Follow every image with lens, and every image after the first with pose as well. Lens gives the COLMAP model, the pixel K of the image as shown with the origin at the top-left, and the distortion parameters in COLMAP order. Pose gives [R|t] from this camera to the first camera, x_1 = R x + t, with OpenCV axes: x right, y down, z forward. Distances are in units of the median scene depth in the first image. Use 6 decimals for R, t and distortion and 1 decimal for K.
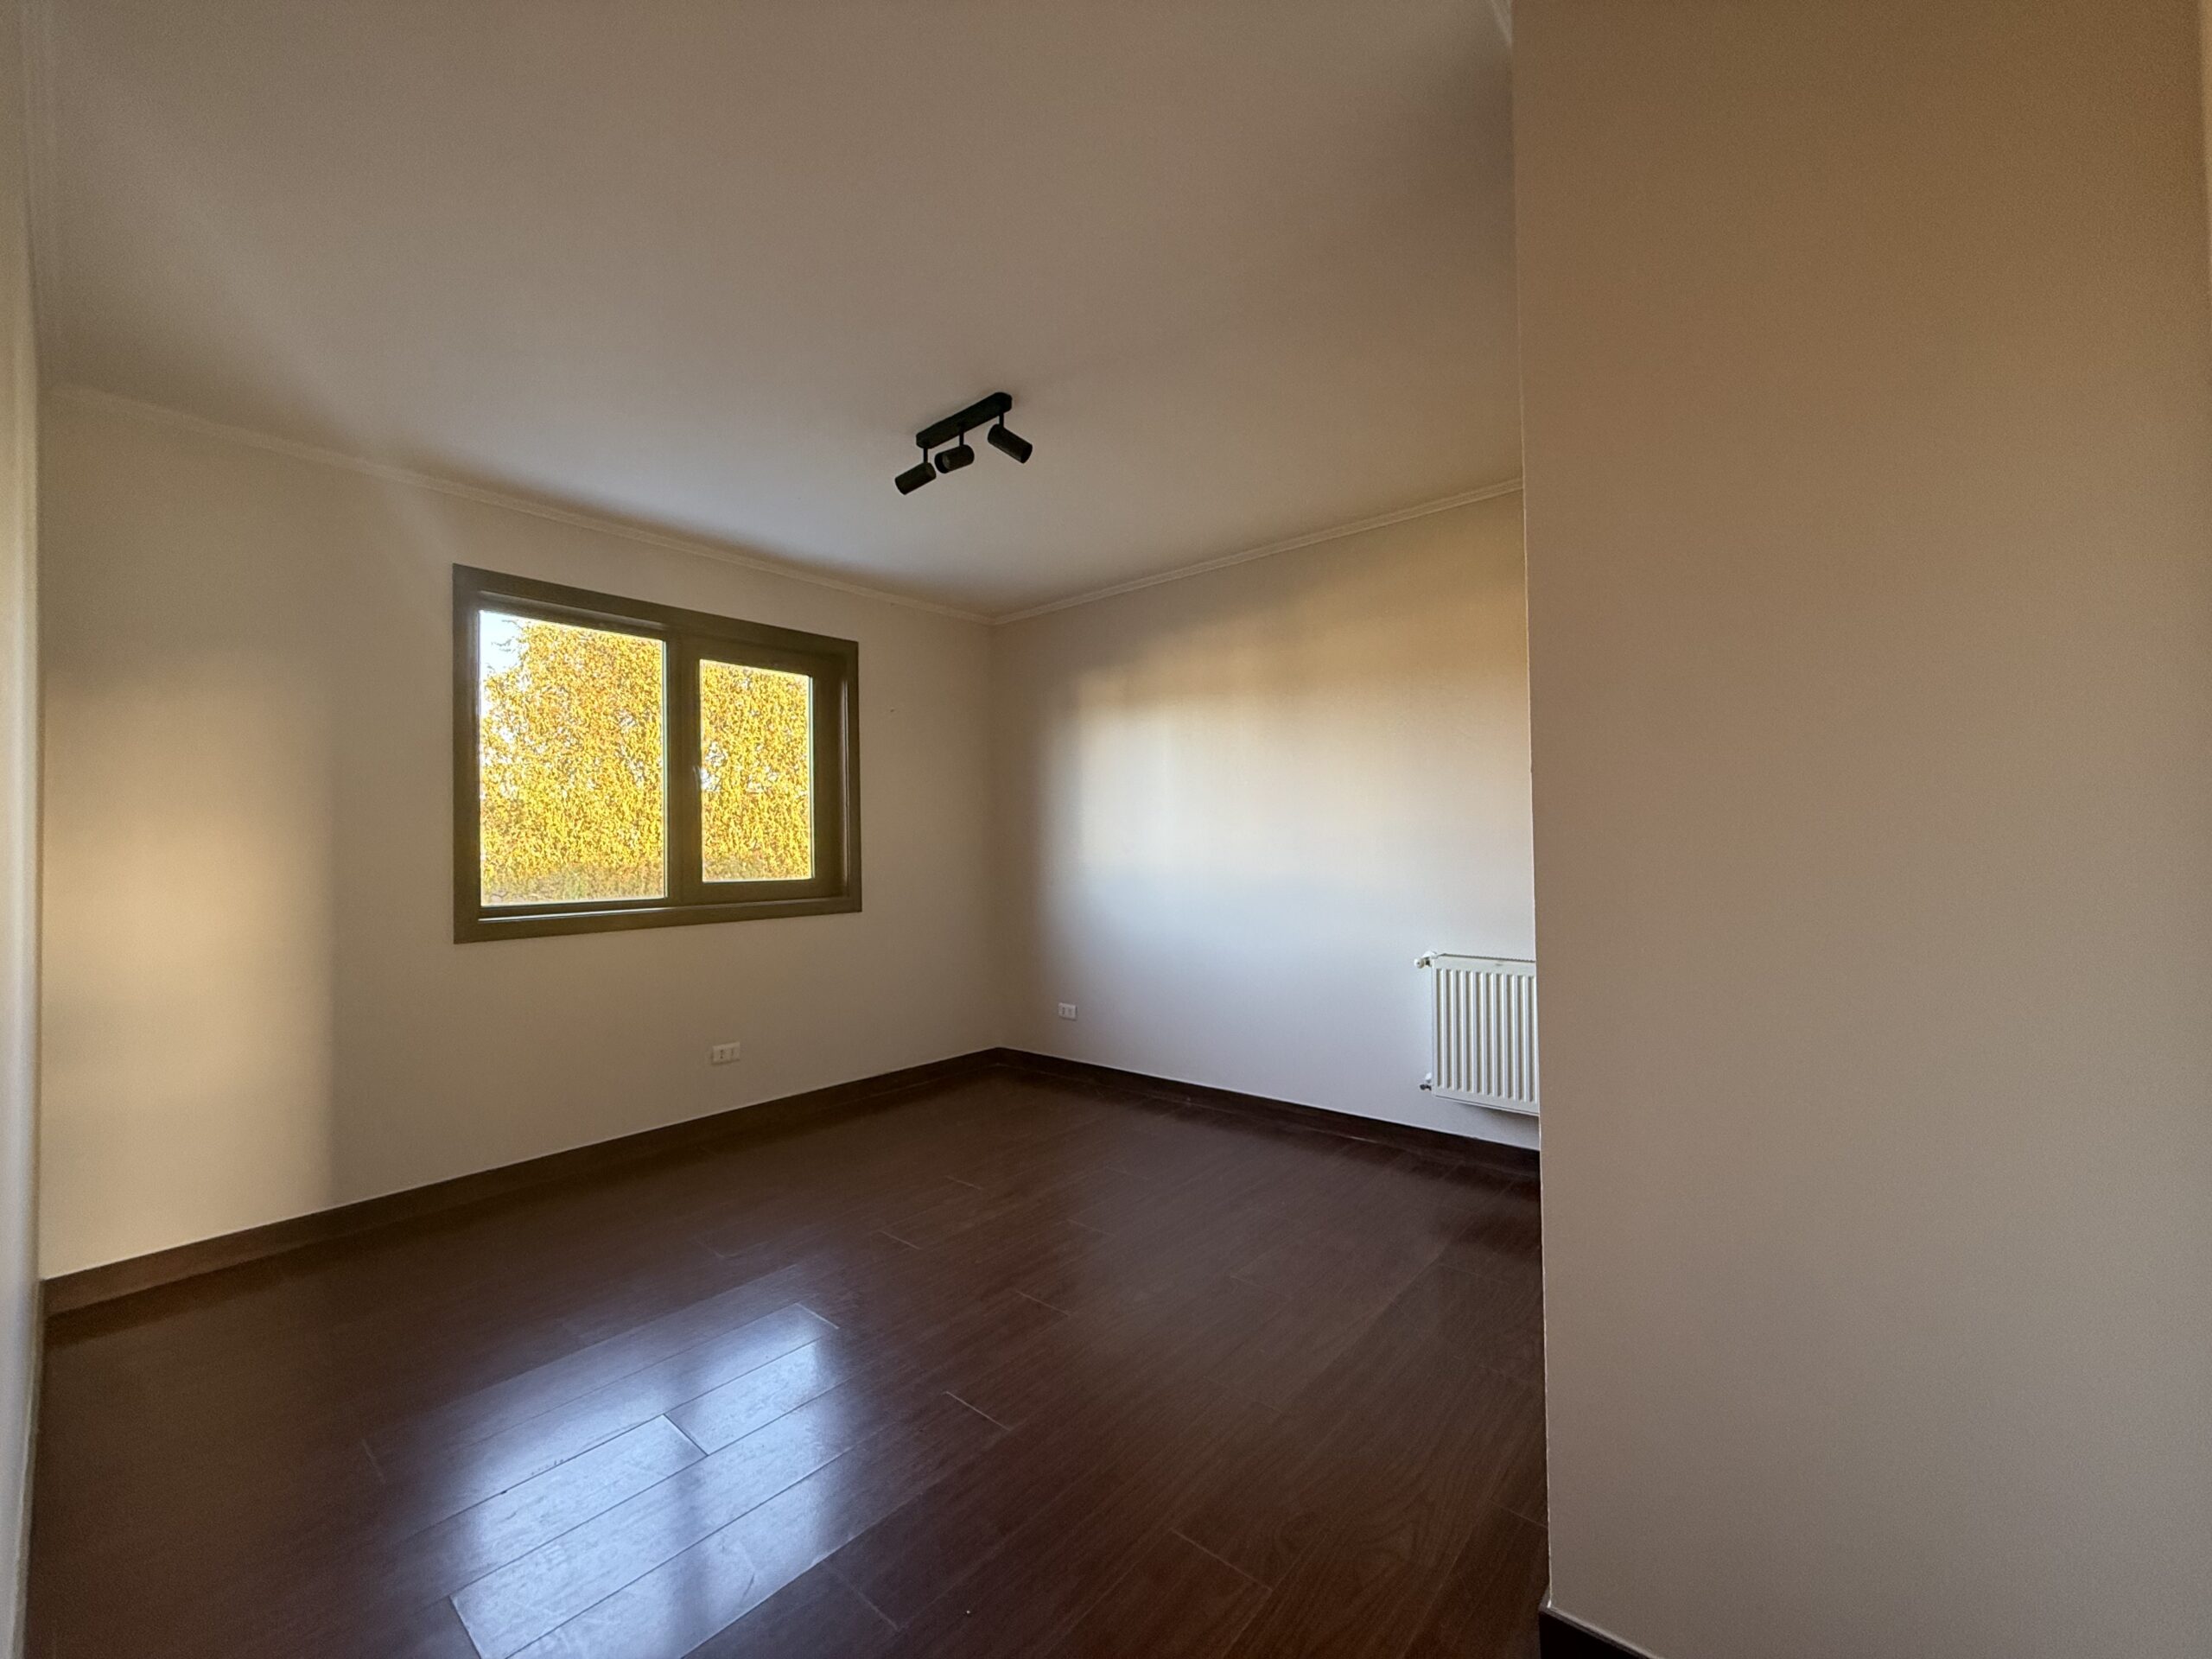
lens RADIAL K [[880.1, 0, 1094.2], [0, 880.1, 830.1], [0, 0, 1]] dist [0.000751, -0.000636]
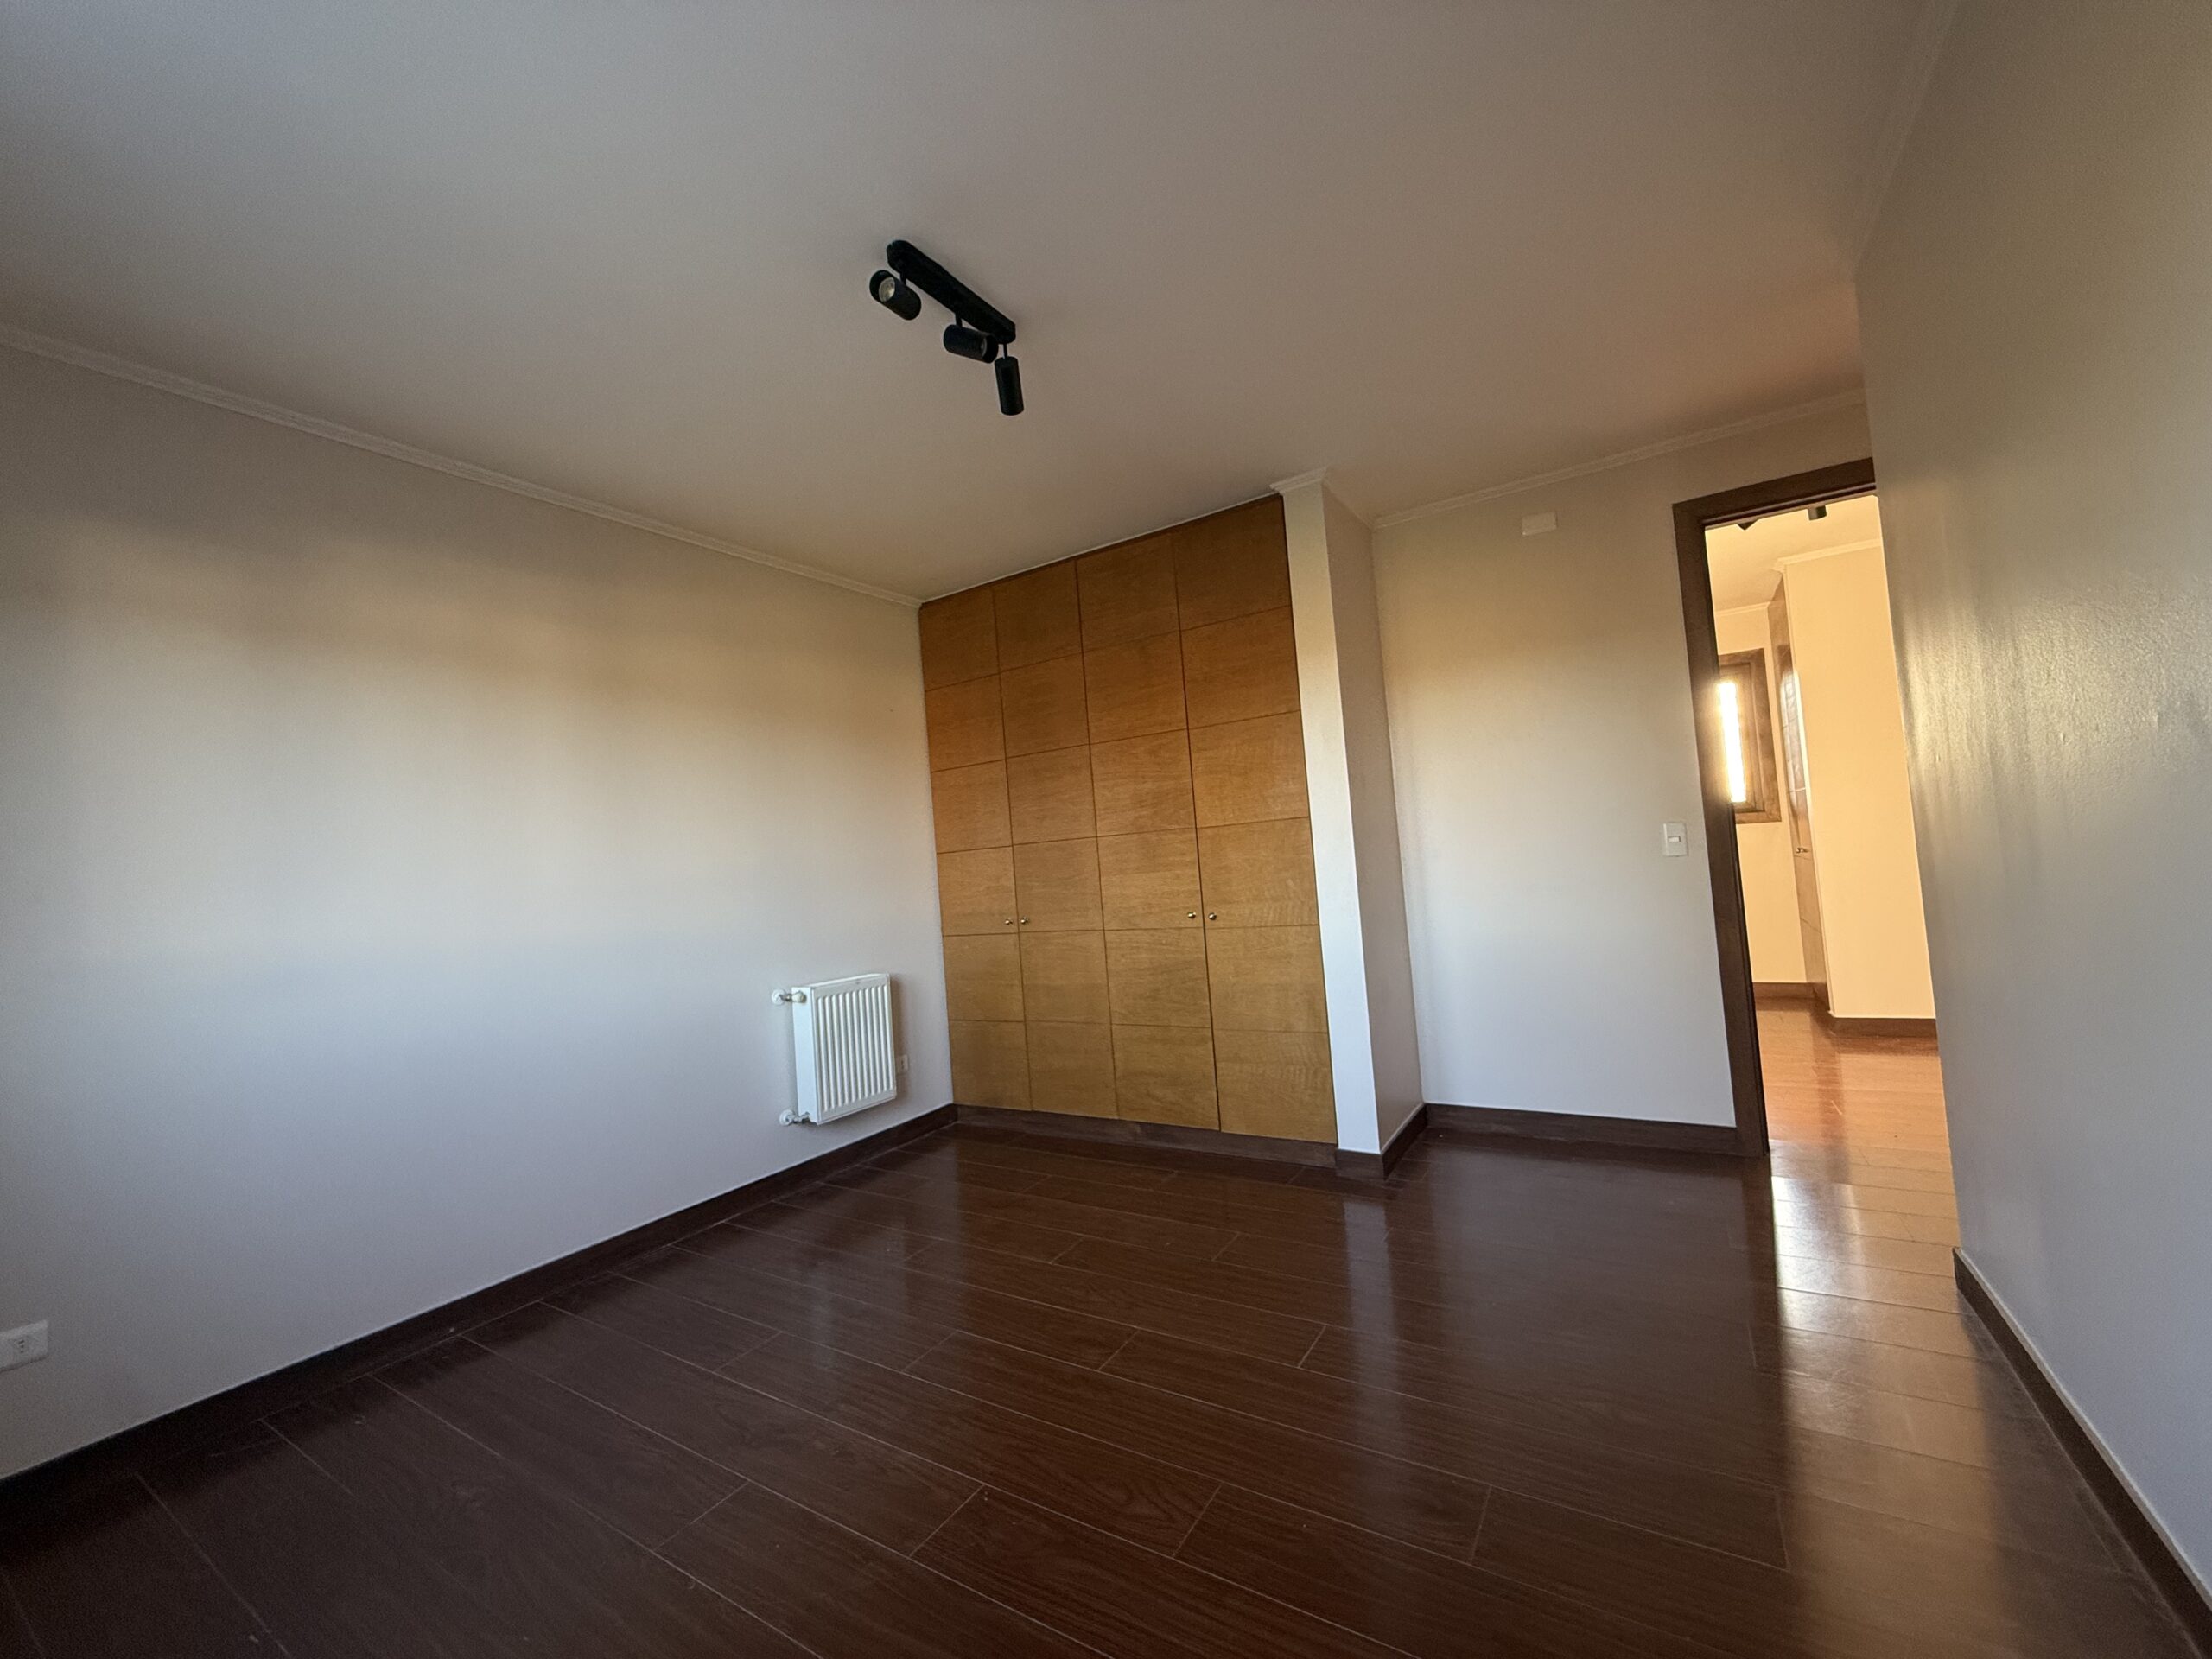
lens RADIAL K [[880.1, 0, 1097.3], [0, 880.1, 832.9], [0, 0, 1]] dist [0.000751, -0.000636]
pose [[-0.125583, 0.062629, 0.990104, -0.625683], [0.055139, 0.996903, -0.056065, 0.033568], [-0.990550, 0.047553, -0.128647, 0.710173]]
